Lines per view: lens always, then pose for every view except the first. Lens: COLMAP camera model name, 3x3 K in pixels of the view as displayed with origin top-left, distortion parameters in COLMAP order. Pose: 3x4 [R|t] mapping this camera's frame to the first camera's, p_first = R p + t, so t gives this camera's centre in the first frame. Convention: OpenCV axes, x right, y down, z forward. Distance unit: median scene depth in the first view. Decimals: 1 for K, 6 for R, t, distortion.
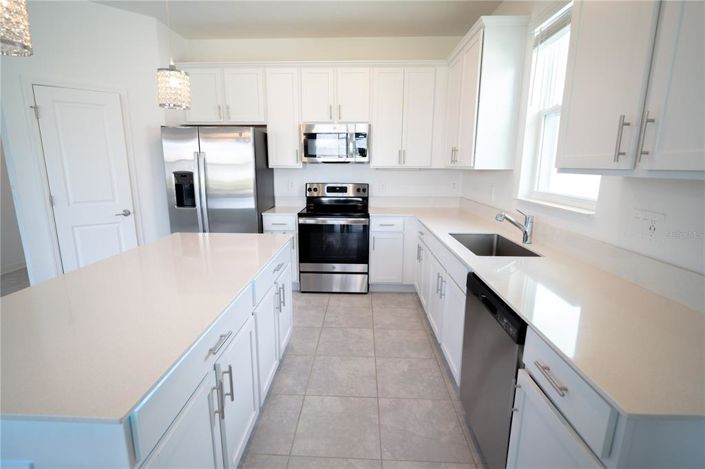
lens RADIAL K [[337.5, 0, 347.2], [0, 337.5, 233.5], [0, 0, 1]] dist [-0.002773, -0.000631]
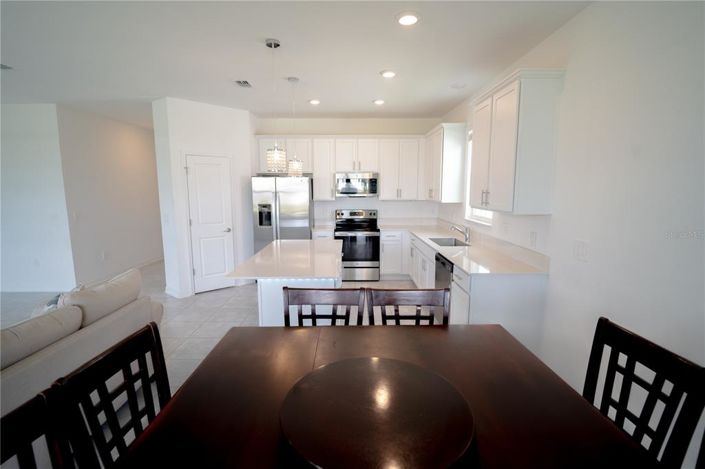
lens RADIAL K [[337.5, 0, 347.2], [0, 337.5, 233.5], [0, 0, 1]] dist [-0.002773, -0.000631]
pose [[0.999350, -0.010133, 0.034597, -0.145348], [0.012353, 0.997838, -0.064549, 0.063831], [-0.033868, 0.064934, 0.997315, -0.589611]]
